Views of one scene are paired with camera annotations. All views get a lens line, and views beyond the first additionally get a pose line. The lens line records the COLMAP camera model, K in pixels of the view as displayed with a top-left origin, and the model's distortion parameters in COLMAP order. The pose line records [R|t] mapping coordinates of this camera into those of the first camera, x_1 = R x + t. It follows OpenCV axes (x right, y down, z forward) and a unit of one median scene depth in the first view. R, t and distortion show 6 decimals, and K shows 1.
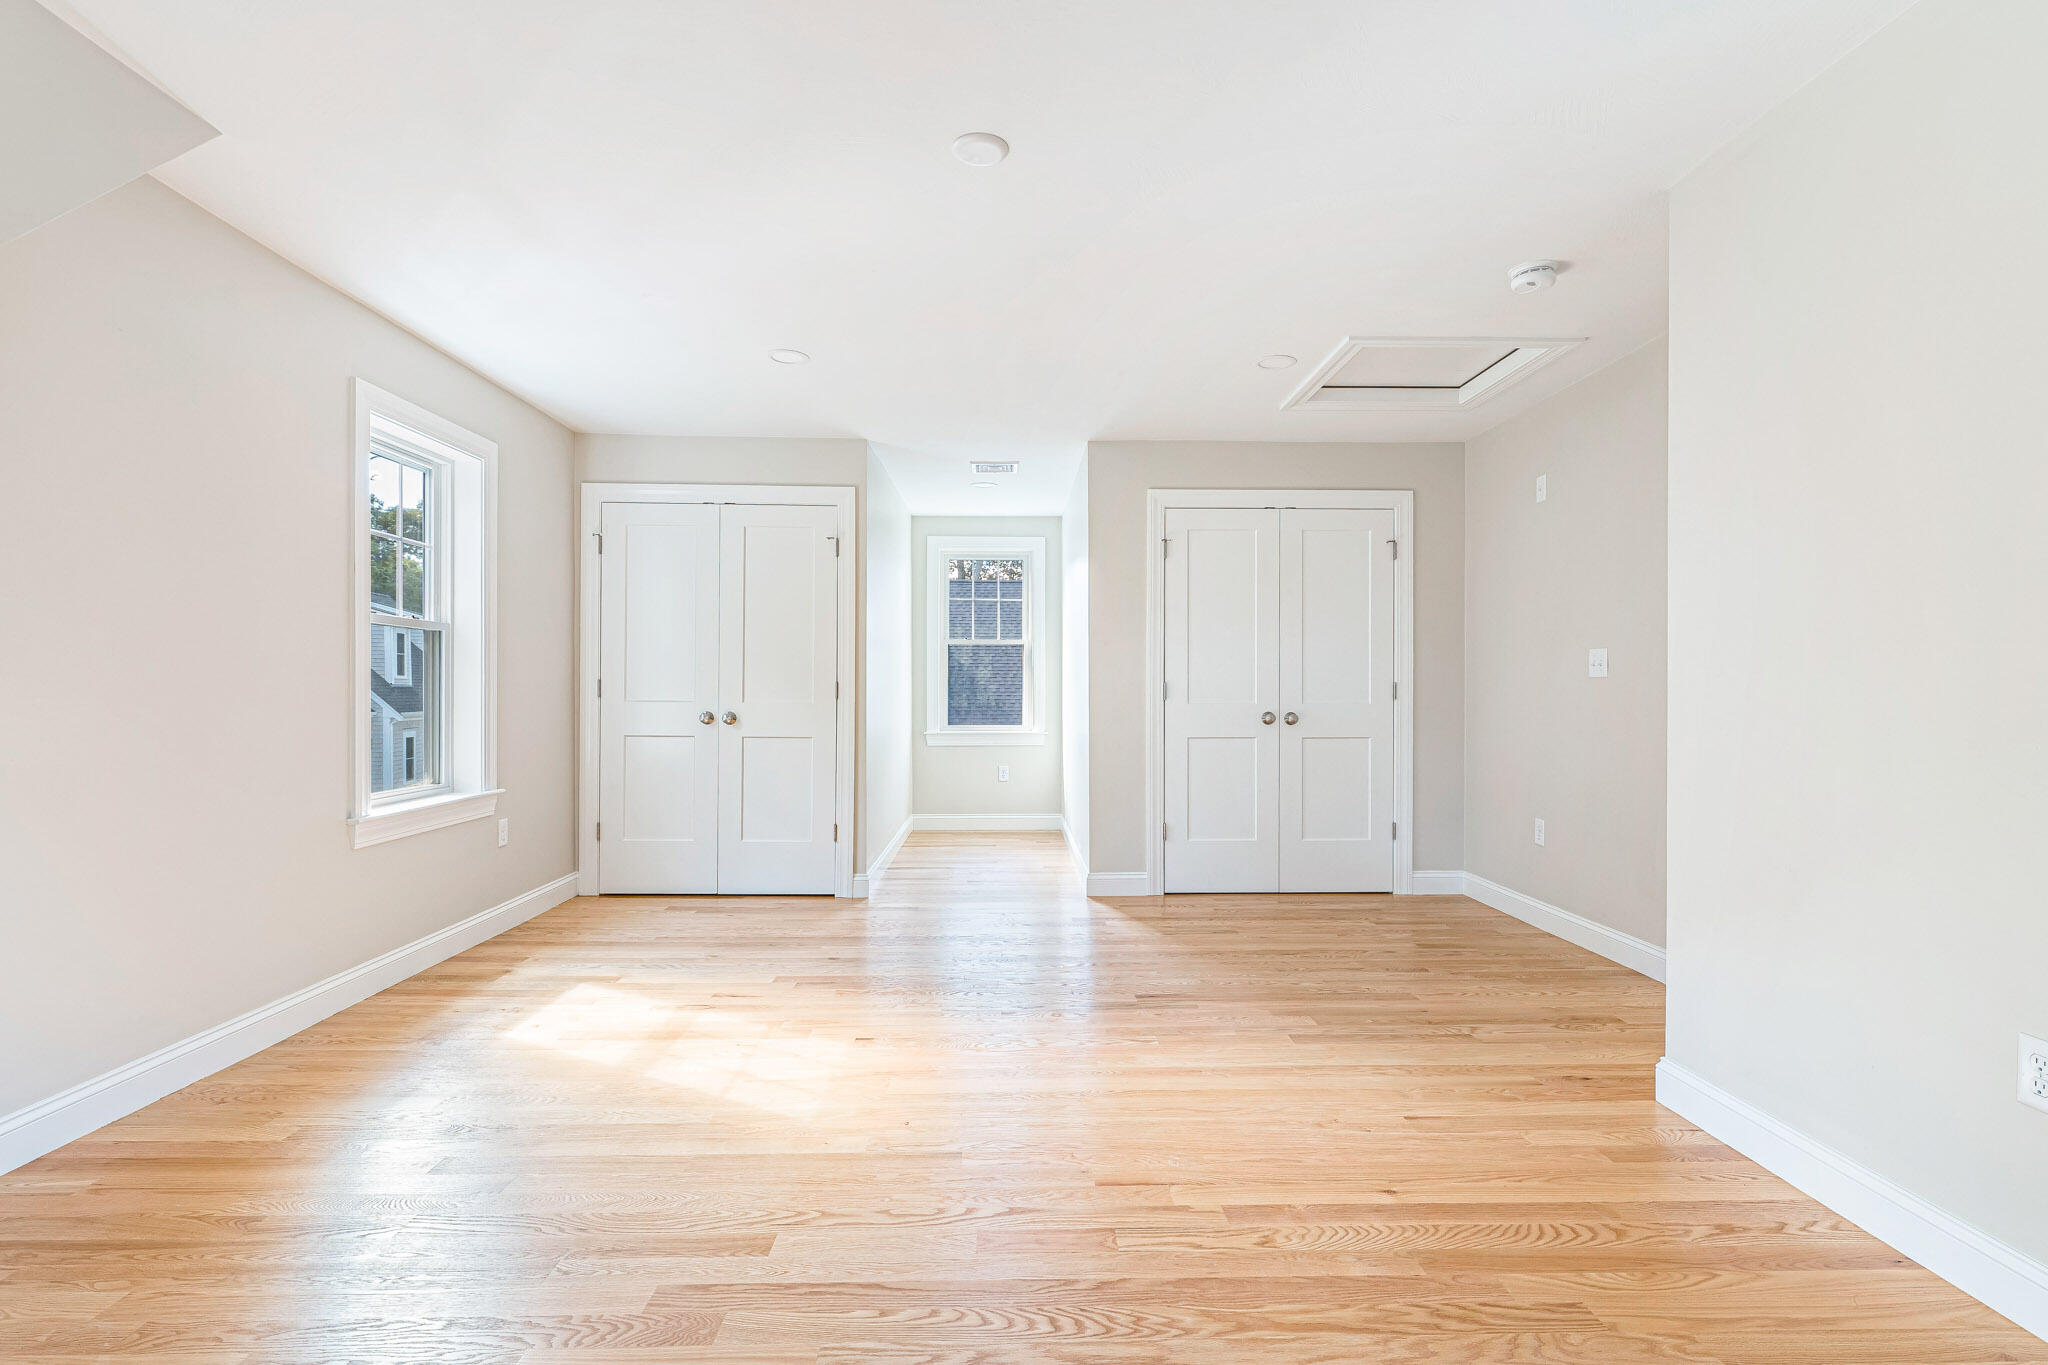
lens RADIAL K [[953.5, 0, 1021.9], [0, 953.5, 685.5], [0, 0, 1]] dist [-0.000300, -0.000322]
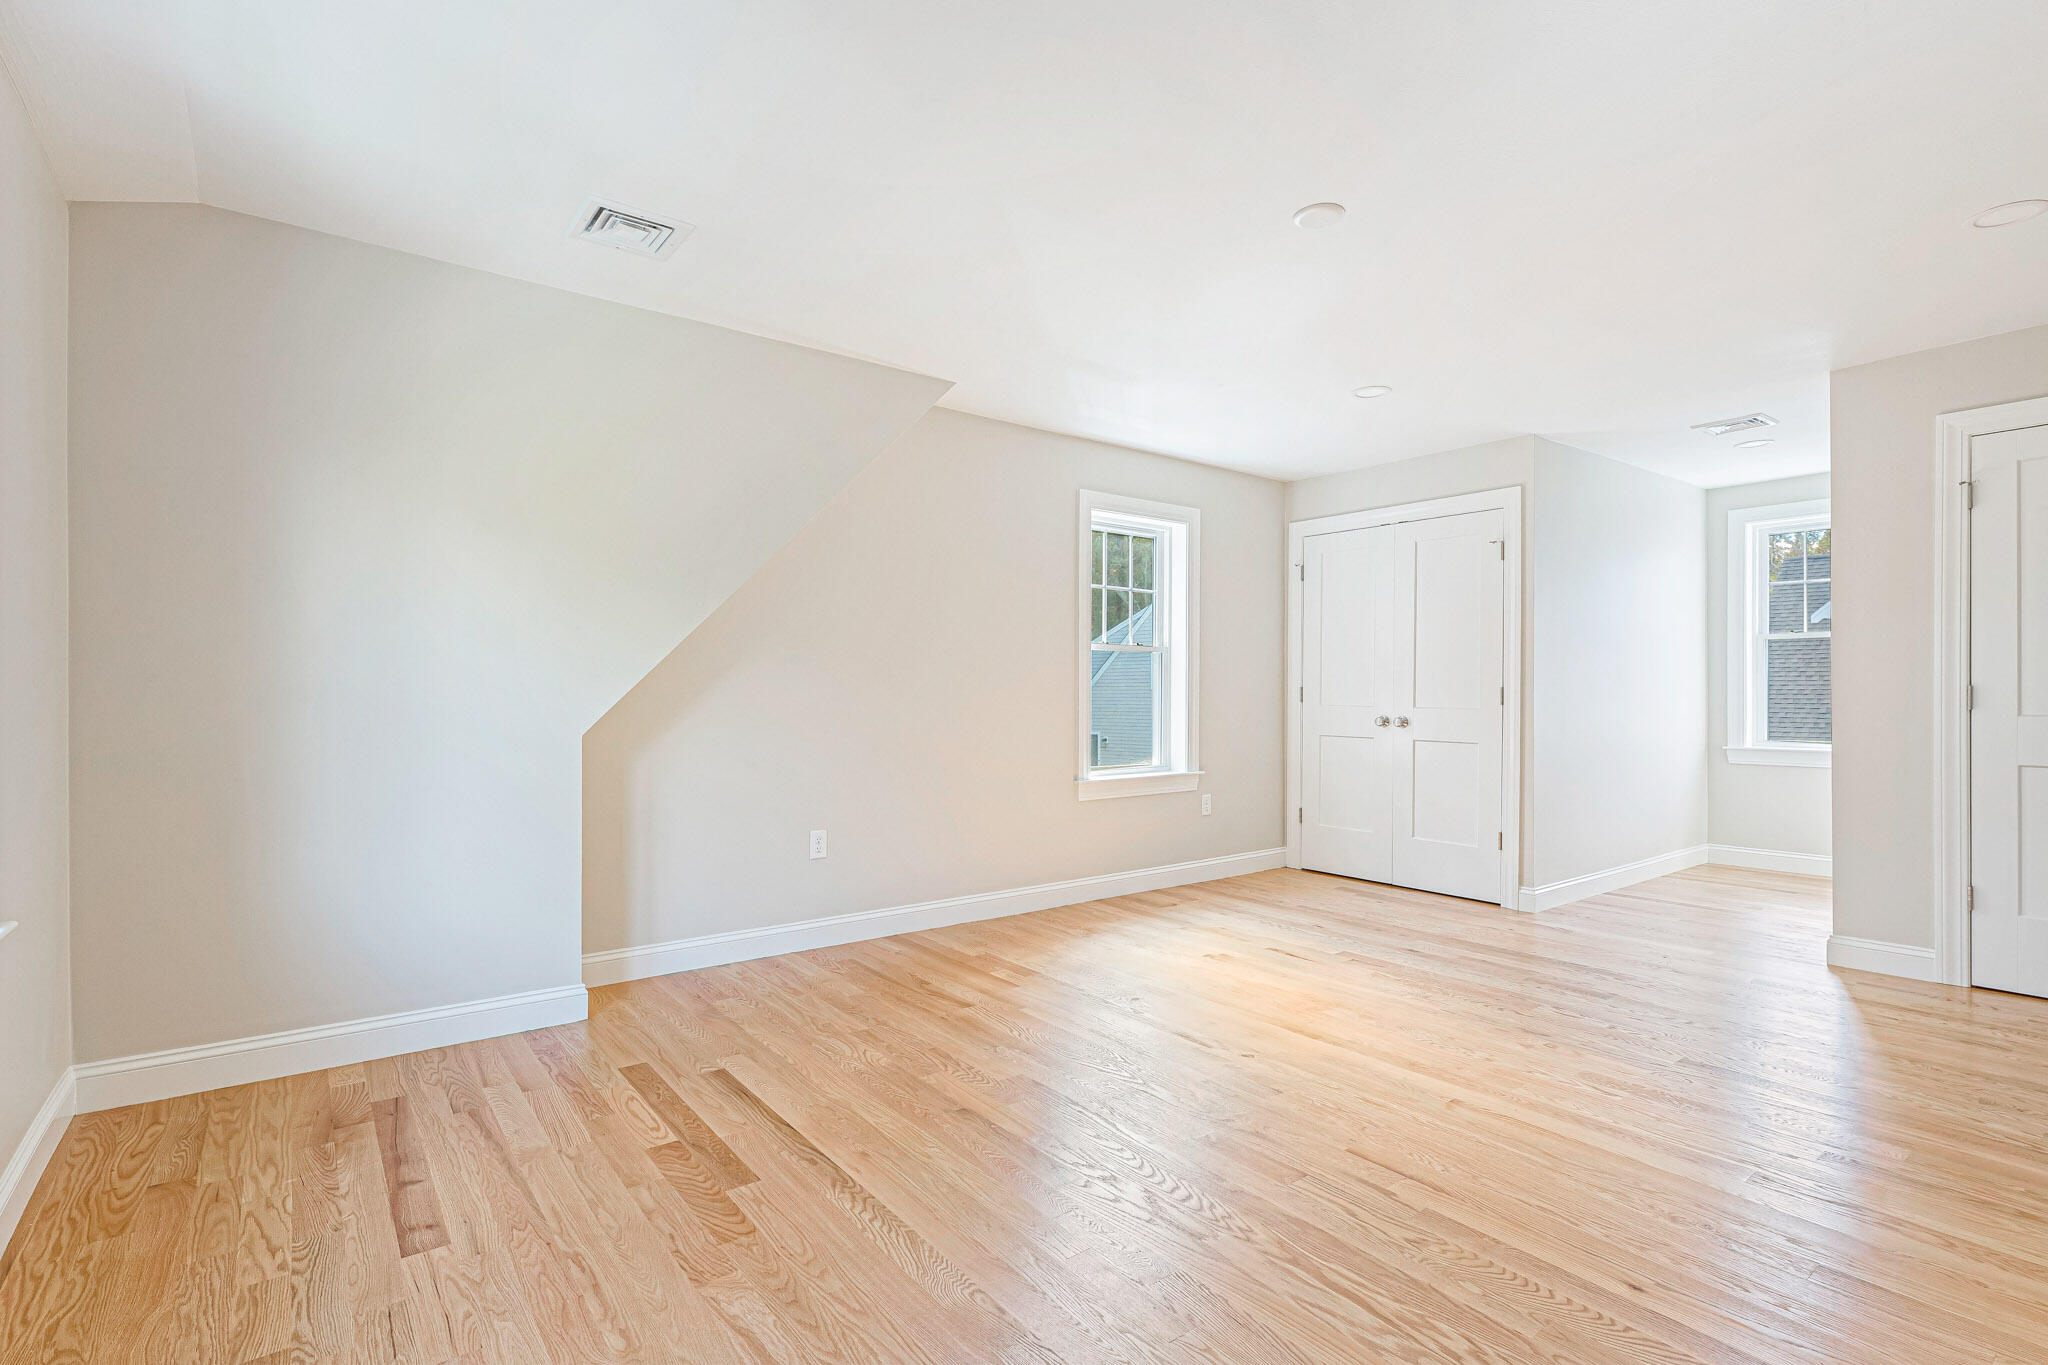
lens RADIAL K [[953.5, 0, 1030.3], [0, 953.5, 685.7], [0, 0, 1]] dist [-0.000300, -0.000322]
pose [[0.594857, -0.007495, -0.803797, 0.351374], [0.003280, 0.999971, -0.006897, -0.000818], [0.803825, 0.001466, 0.594864, 0.028050]]
